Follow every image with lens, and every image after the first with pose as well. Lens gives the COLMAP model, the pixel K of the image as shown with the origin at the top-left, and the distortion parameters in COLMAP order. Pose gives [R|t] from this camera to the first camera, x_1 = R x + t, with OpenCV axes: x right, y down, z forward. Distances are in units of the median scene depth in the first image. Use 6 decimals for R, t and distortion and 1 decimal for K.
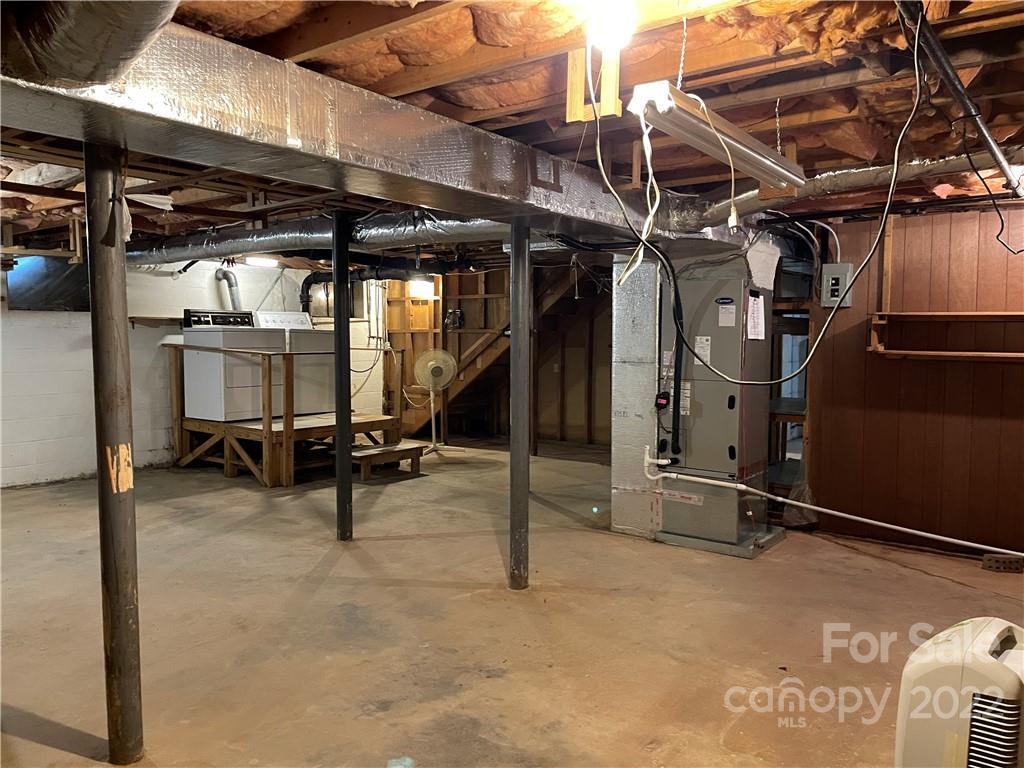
lens RADIAL K [[776.1, 0, 511.4], [0, 776.1, 384.2], [0, 0, 1]] dist [0.011394, -0.030829]
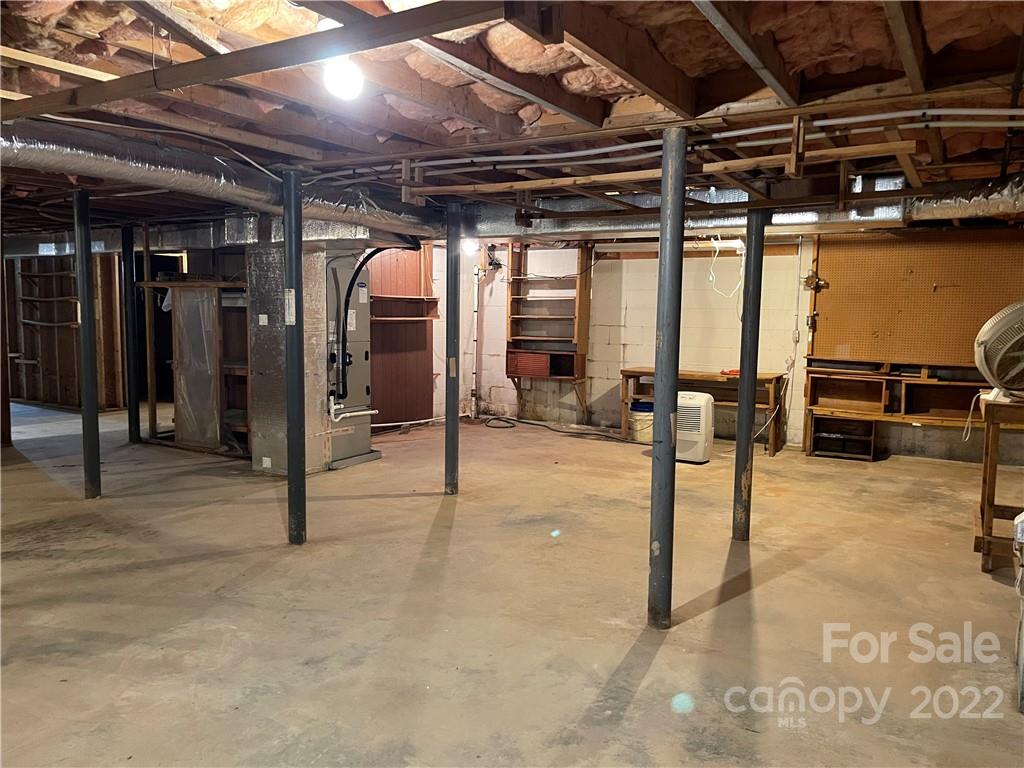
lens RADIAL K [[776.1, 0, 511.8], [0, 776.1, 382.8], [0, 0, 1]] dist [0.011394, -0.030829]
pose [[-0.101307, -0.114836, 0.988205, -1.236112], [0.048213, 0.991582, 0.120171, -0.092057], [-0.993686, 0.059818, -0.094918, 0.913306]]
